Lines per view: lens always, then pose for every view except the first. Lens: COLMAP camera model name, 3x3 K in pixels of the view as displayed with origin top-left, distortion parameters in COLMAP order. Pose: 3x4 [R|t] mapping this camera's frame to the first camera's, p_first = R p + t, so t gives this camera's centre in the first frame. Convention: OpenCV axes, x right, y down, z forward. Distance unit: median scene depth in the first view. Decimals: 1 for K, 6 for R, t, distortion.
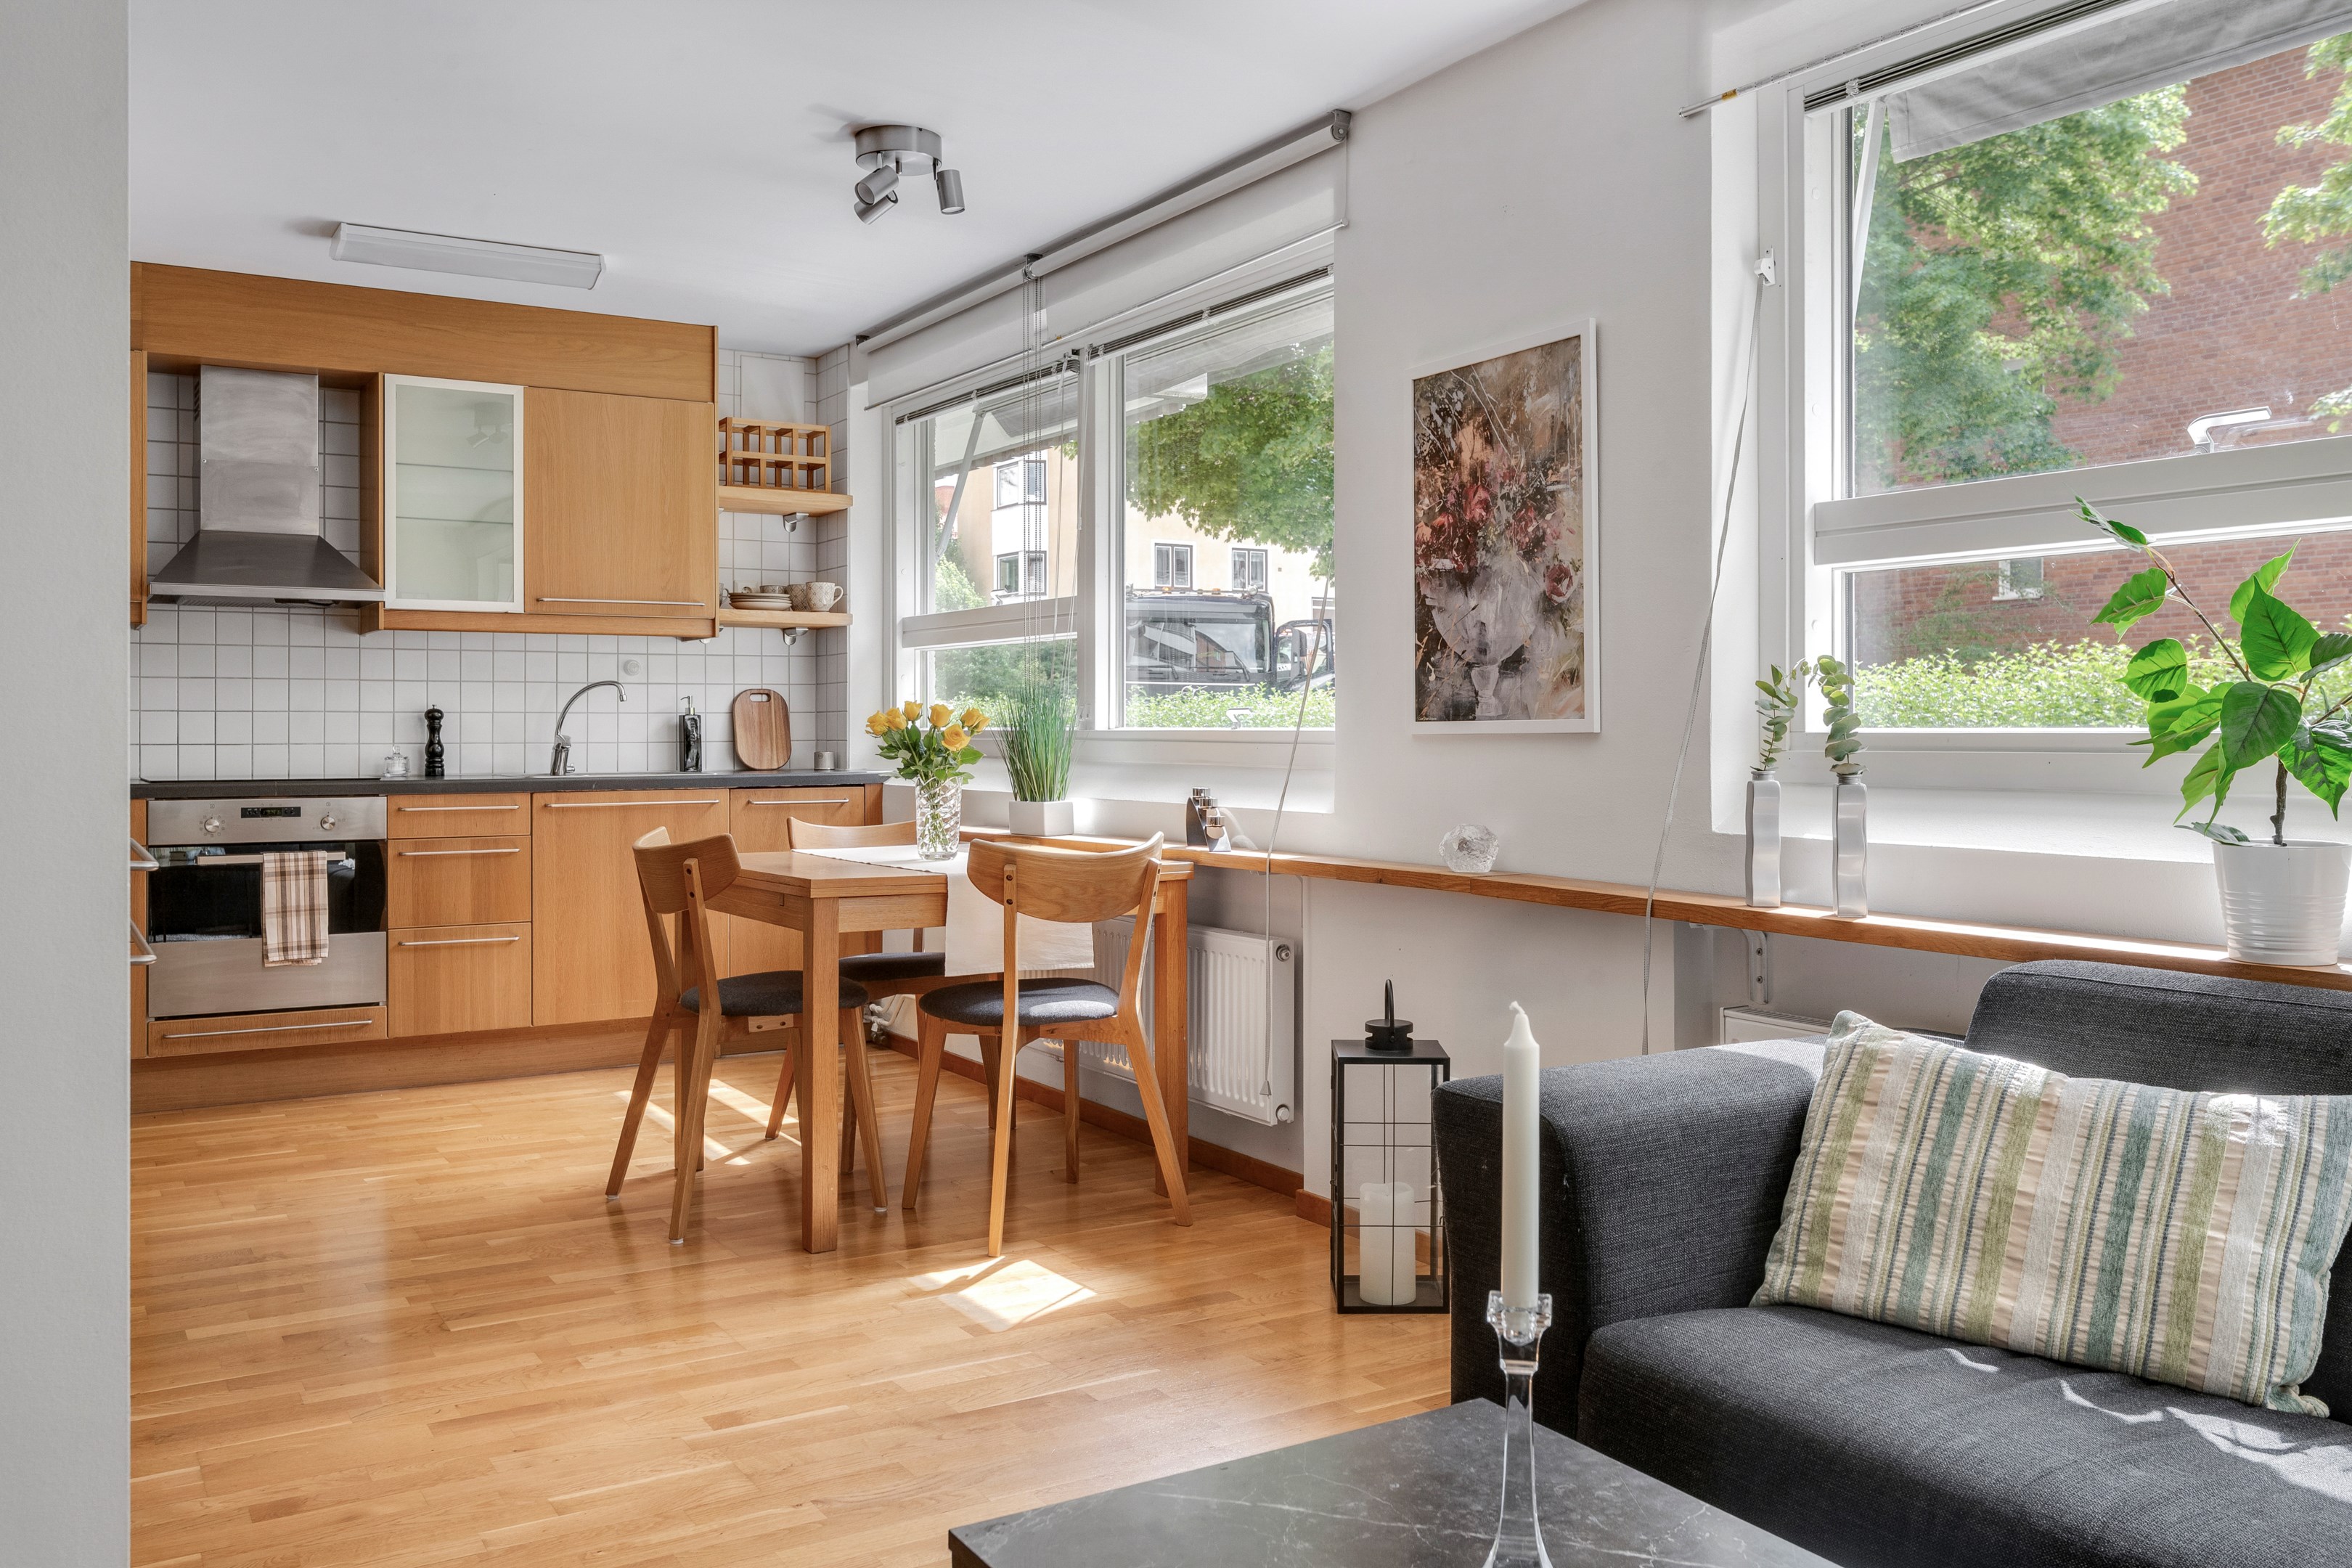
lens RADIAL K [[1900.7, 0, 1203.2], [0, 1900.7, 729.0], [0, 0, 1]] dist [0.001573, -0.009851]
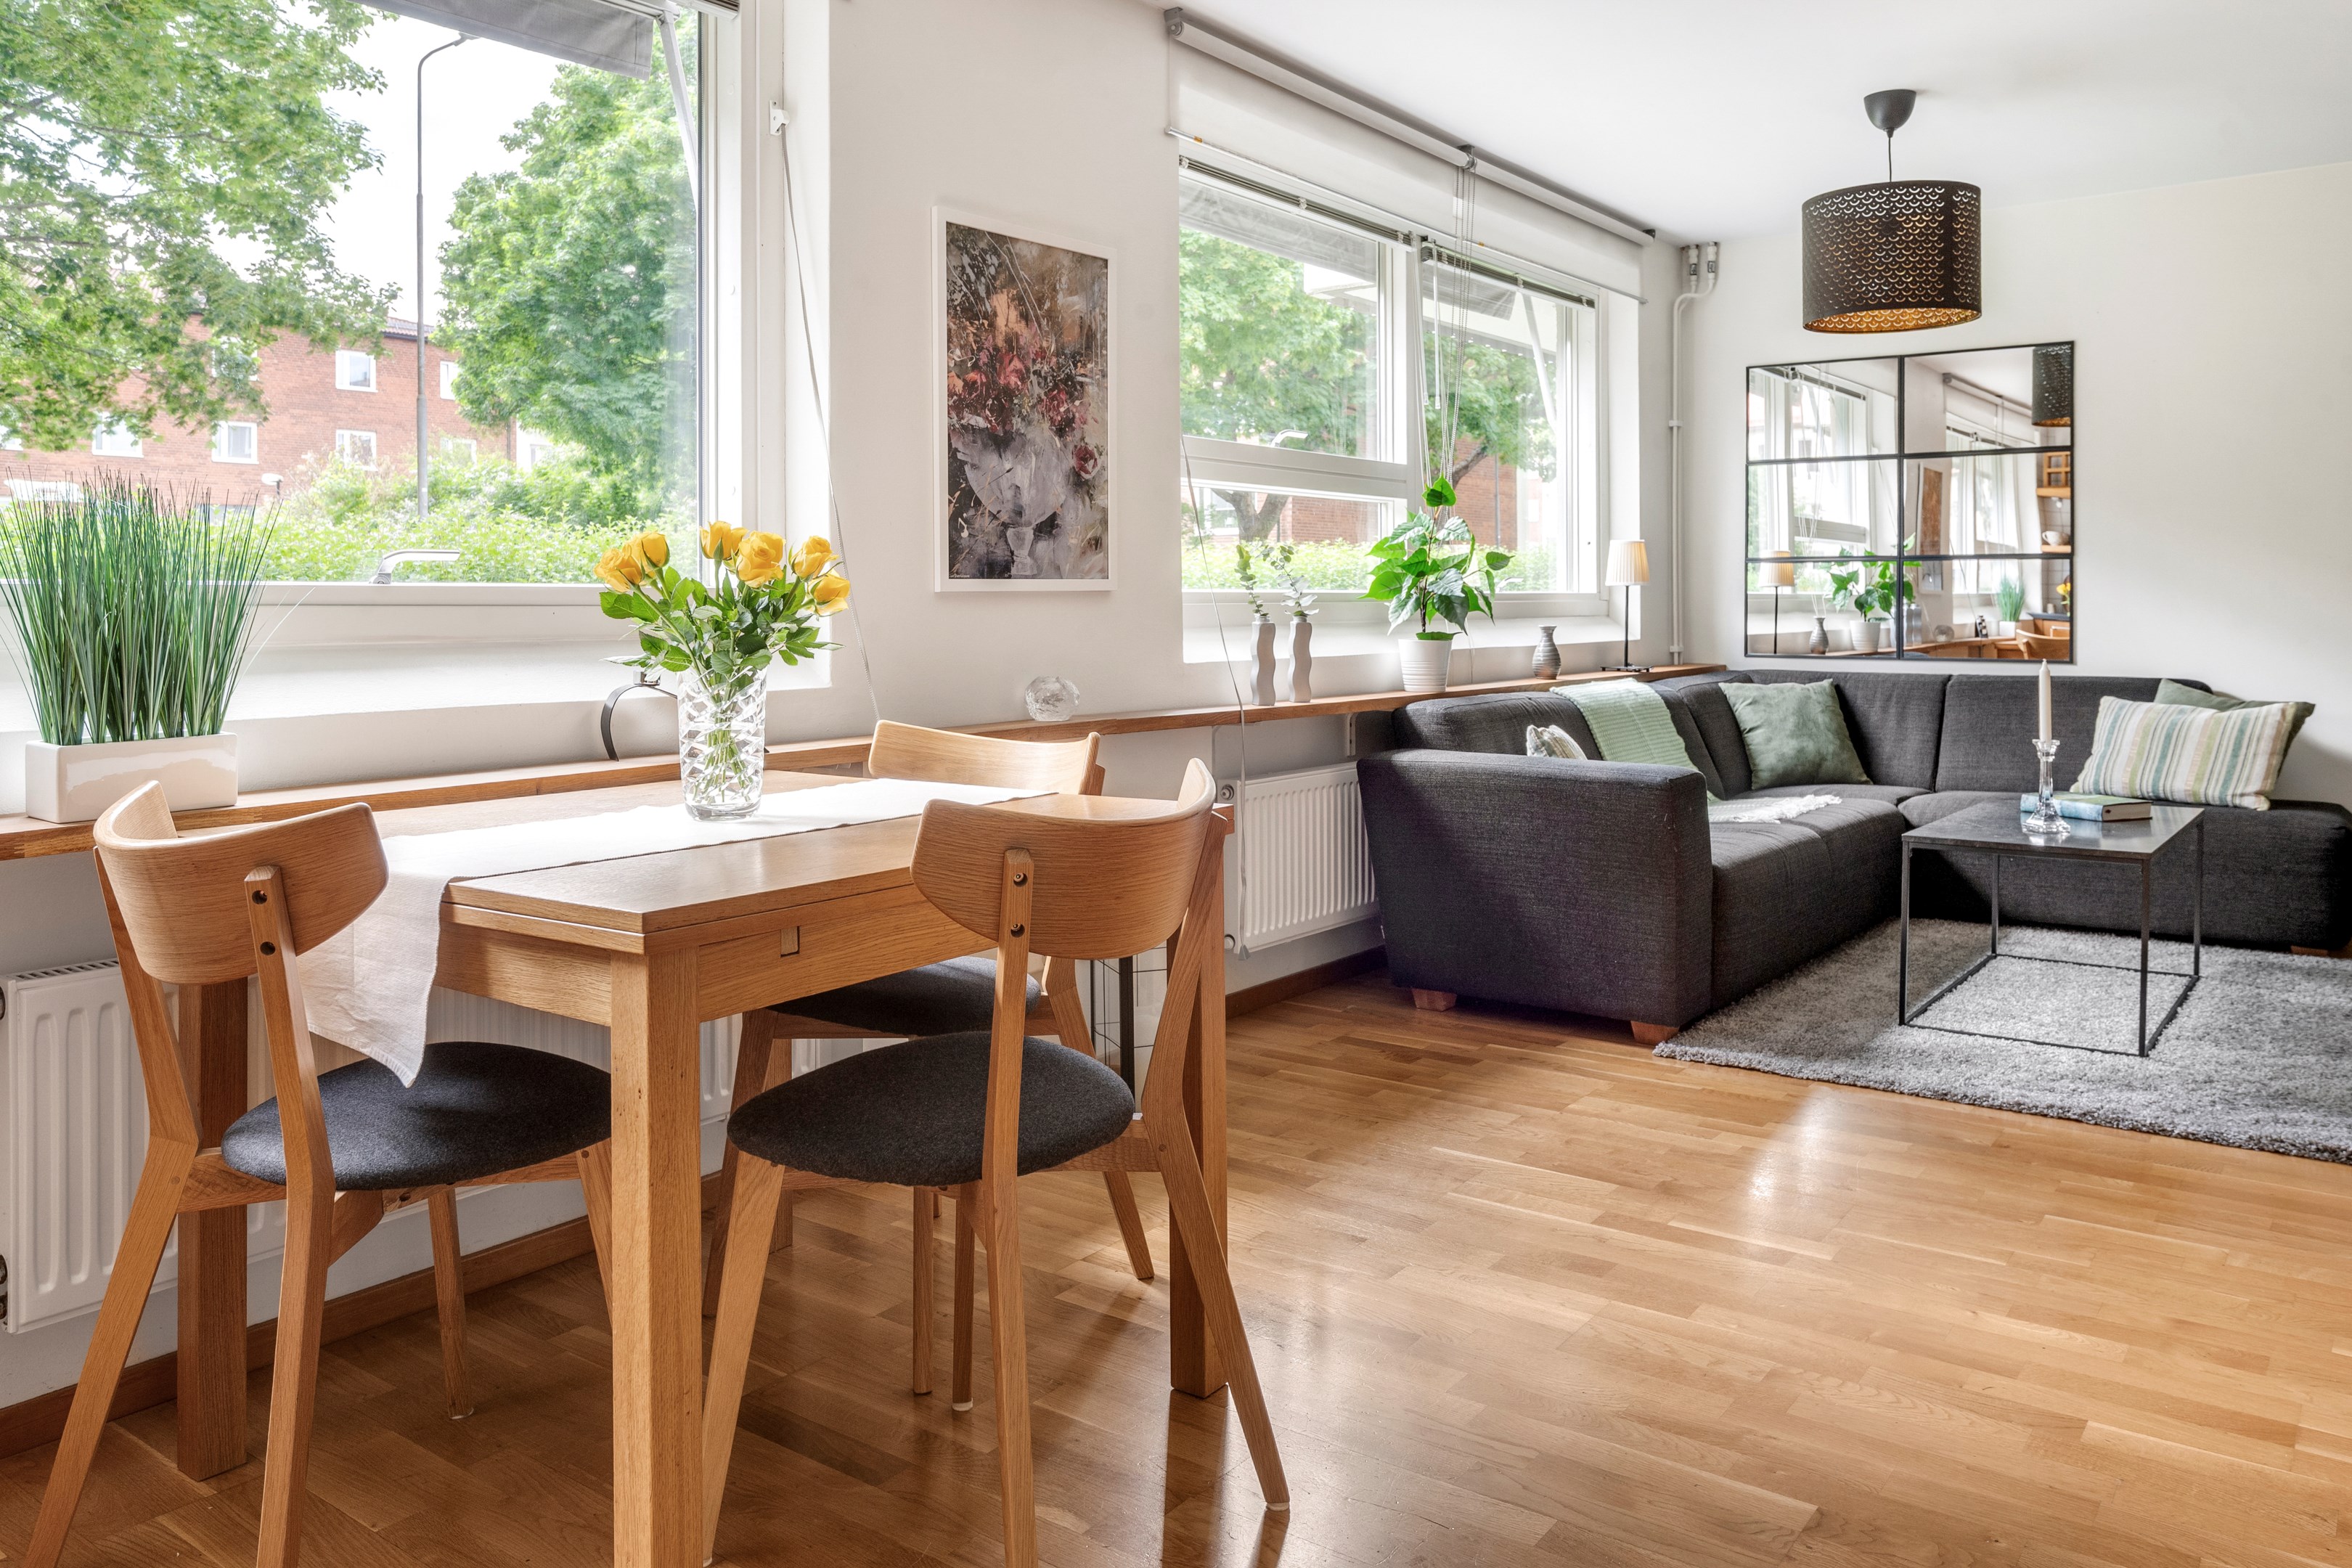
lens RADIAL K [[1682.0, 0, 1196.9], [0, 1682.0, 600.7], [0, 0, 1]] dist [0.000718, -0.004464]
pose [[-0.372572, 0.004592, 0.927992, -0.514941], [0.005000, 0.999983, -0.002941, 0.007476], [-0.927990, 0.003544, -0.372589, 0.855440]]
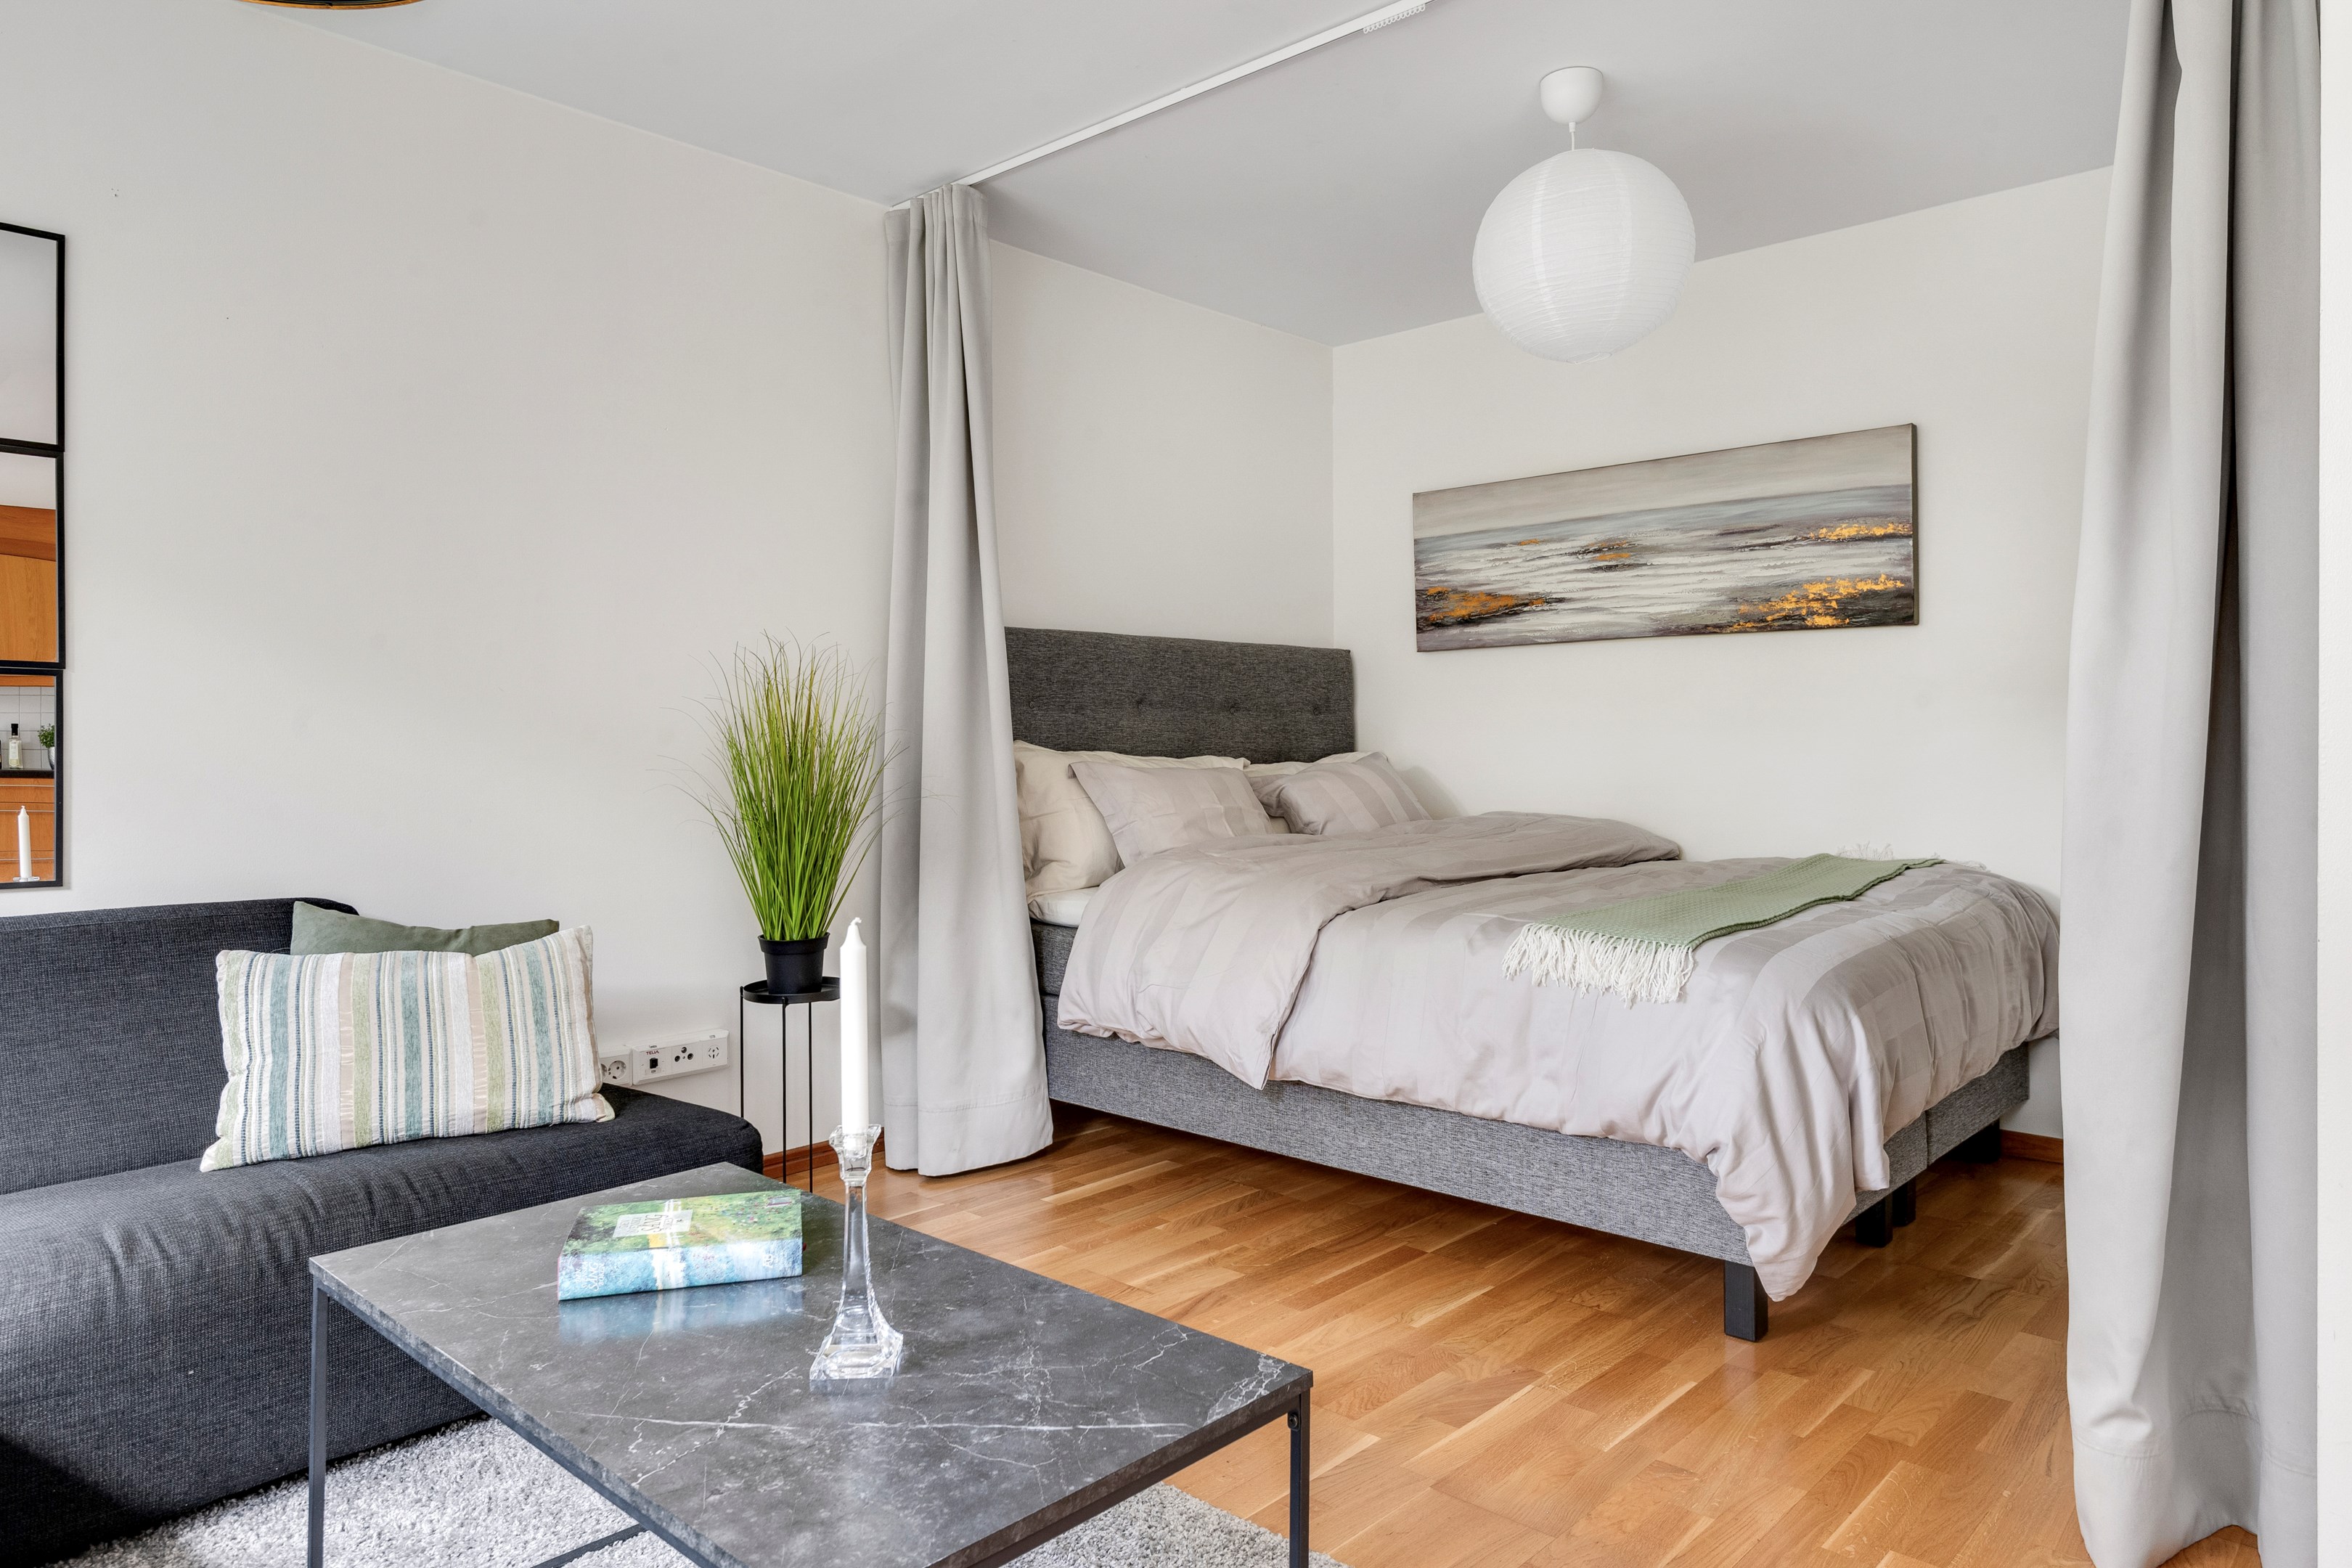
lens RADIAL K [[1455.6, 0, 1170.5], [0, 1455.6, 756.5], [0, 0, 1]] dist [0.005949, -0.011489]
pose [[-0.966705, 0.009170, -0.255731, 0.048020], [0.007764, 0.999949, 0.006508, 0.005946], [0.255777, 0.004306, -0.966726, 0.474802]]
